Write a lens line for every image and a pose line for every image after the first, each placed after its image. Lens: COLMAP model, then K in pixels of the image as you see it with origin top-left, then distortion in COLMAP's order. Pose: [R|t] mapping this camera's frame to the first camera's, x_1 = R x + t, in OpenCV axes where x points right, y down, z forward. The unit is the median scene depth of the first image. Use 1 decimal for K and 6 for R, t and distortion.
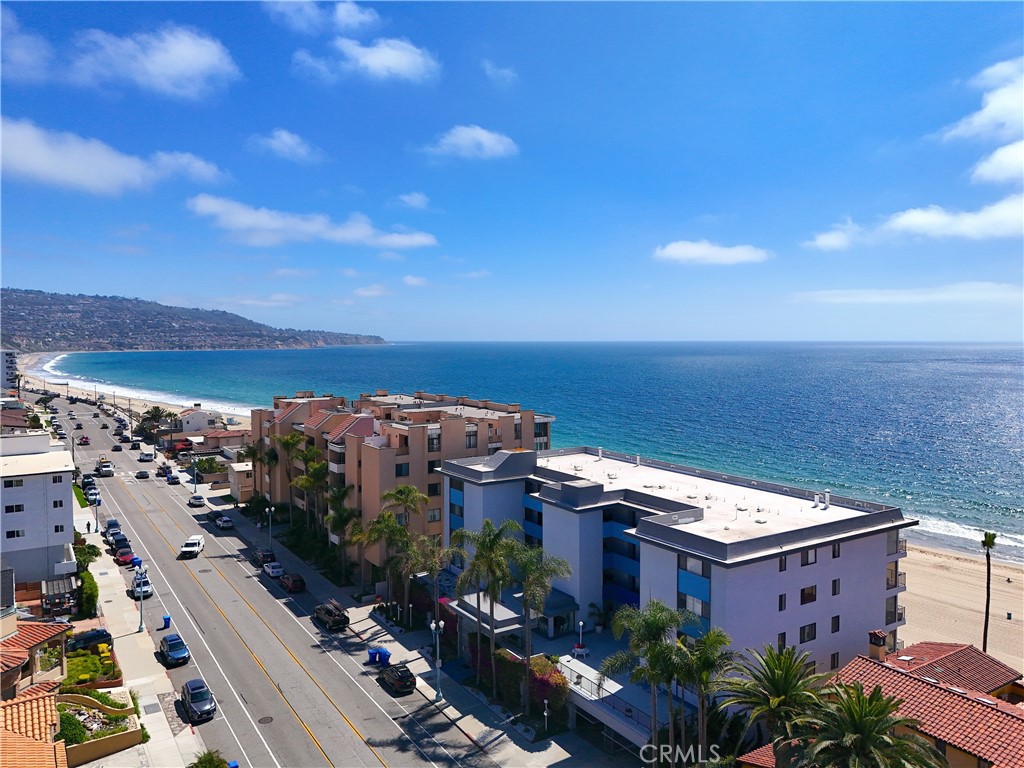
lens RADIAL K [[762.8, 0, 506.3], [0, 762.8, 387.0], [0, 0, 1]] dist [0.096352, -0.033415]
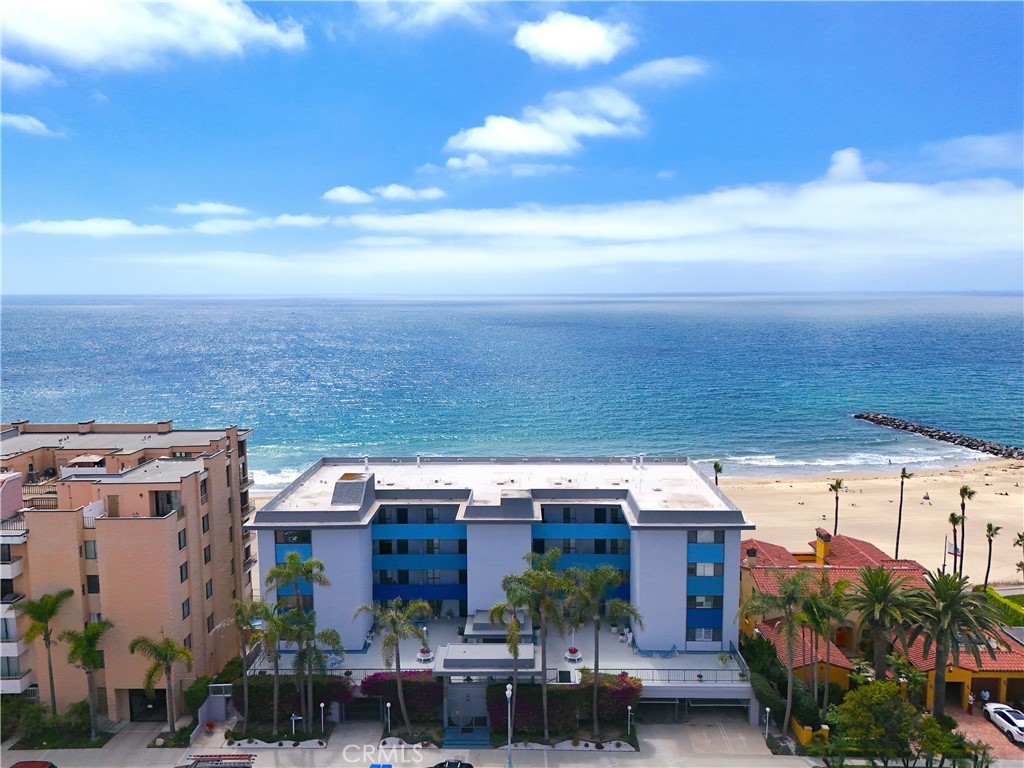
lens RADIAL K [[762.8, 0, 517.1], [0, 762.8, 384.1], [0, 0, 1]] dist [0.096352, -0.033415]
pose [[0.579677, -0.108435, 0.807599, -0.851881], [0.063601, 0.994103, 0.087825, -0.125324], [-0.812360, 0.000454, 0.583156, 0.536471]]
